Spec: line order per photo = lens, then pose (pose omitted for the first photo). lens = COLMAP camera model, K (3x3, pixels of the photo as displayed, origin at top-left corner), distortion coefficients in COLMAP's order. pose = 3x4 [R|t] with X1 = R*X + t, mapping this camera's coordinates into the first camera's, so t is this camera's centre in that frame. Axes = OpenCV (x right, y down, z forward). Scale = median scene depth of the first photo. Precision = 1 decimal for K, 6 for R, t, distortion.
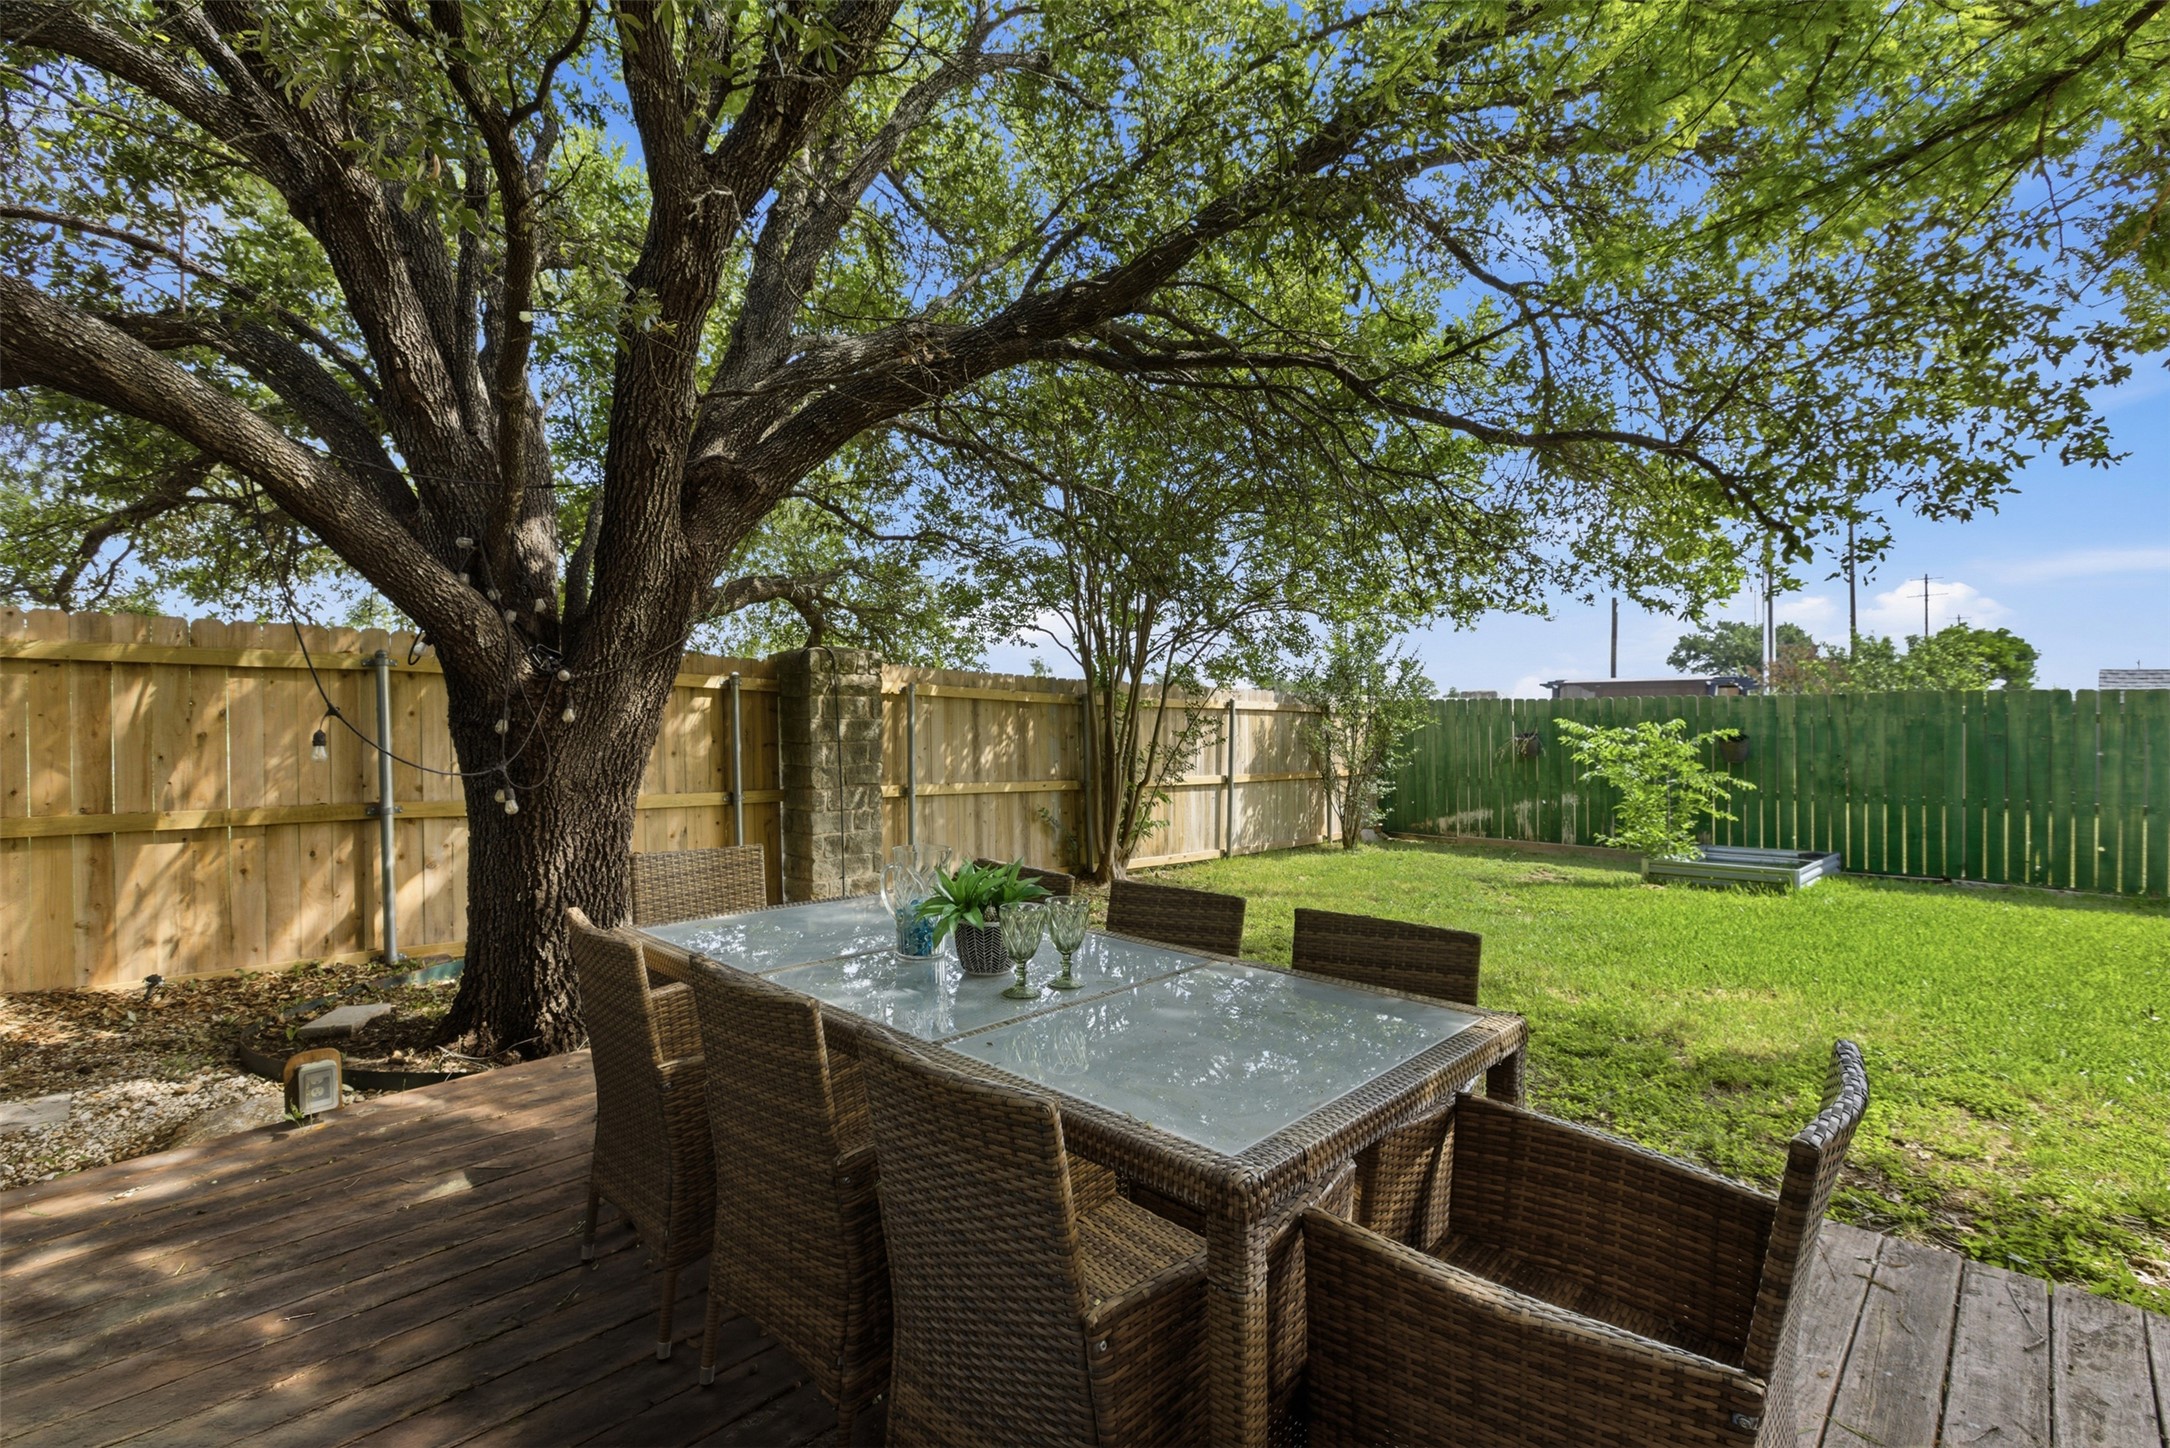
lens RADIAL K [[977.8, 0, 1085.0], [0, 977.8, 724.0], [0, 0, 1]] dist [-0.000774, -0.000280]
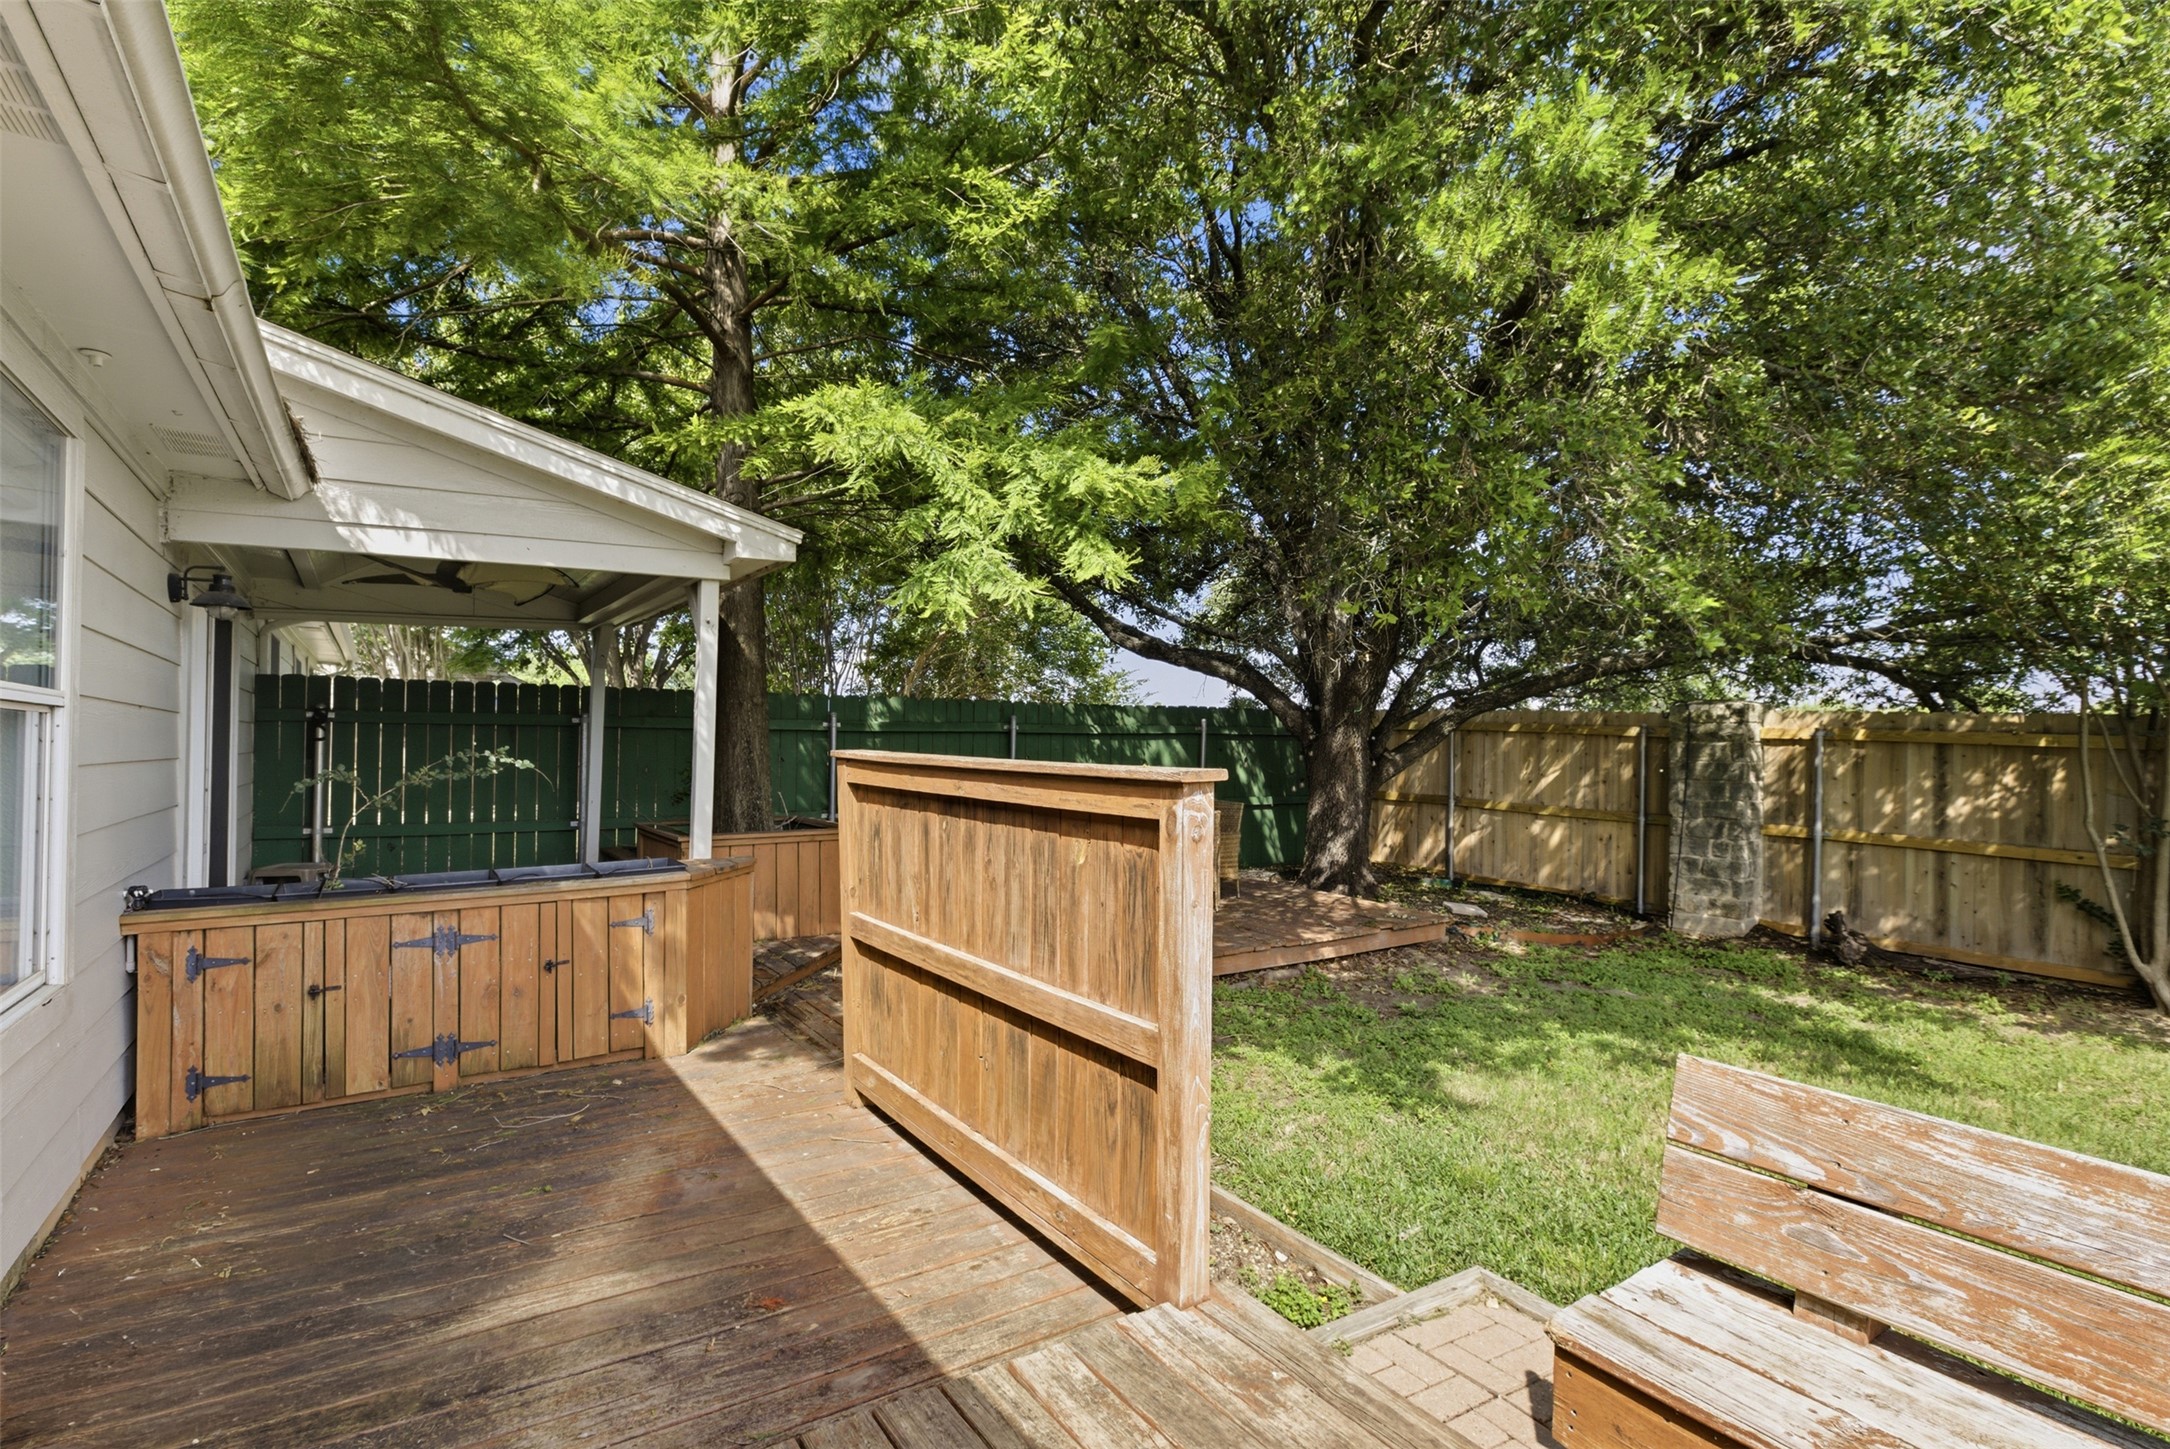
lens RADIAL K [[995.6, 0, 1086.1], [0, 995.6, 732.1], [0, 0, 1]] dist [0.000376, 0.000315]
pose [[-0.175282, -0.005429, -0.984503, 1.129197], [-0.014110, 0.999896, -0.003002, -0.025980], [0.984417, 0.013366, -0.175341, 0.468610]]
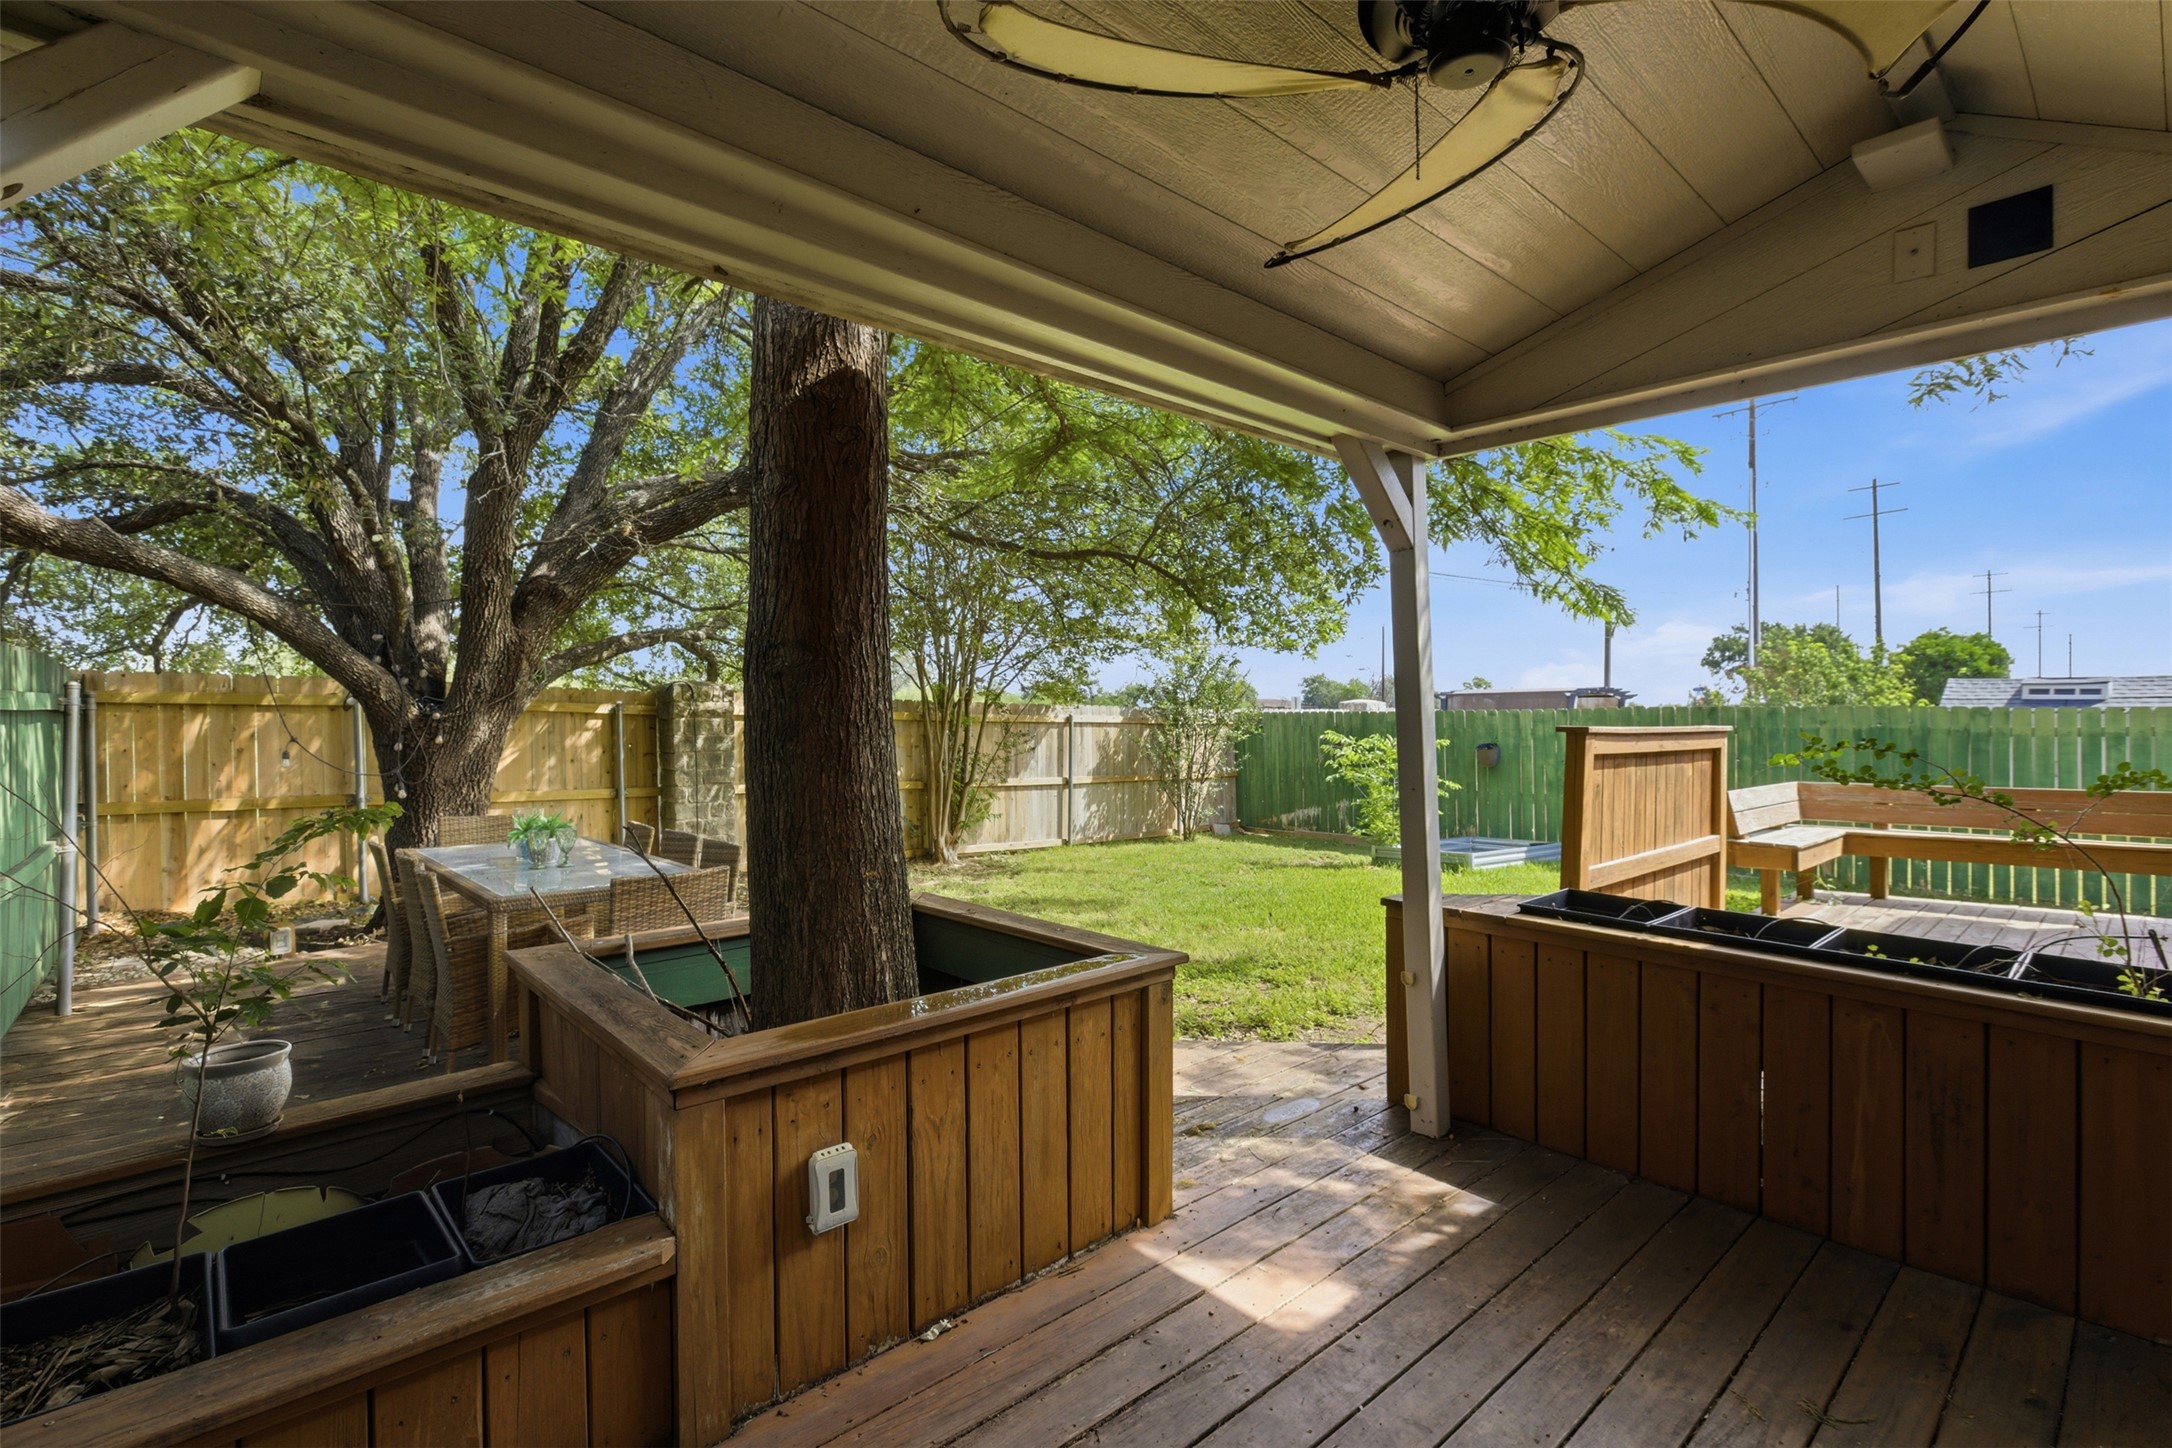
lens RADIAL K [[996.5, 0, 1087.1], [0, 996.5, 731.6], [0, 0, 1]] dist [0.000376, 0.000315]
pose [[0.998186, -0.001862, -0.060171, 0.373377], [0.002178, 0.999984, 0.005183, -0.015902], [0.060160, -0.005304, 0.998175, -0.347759]]
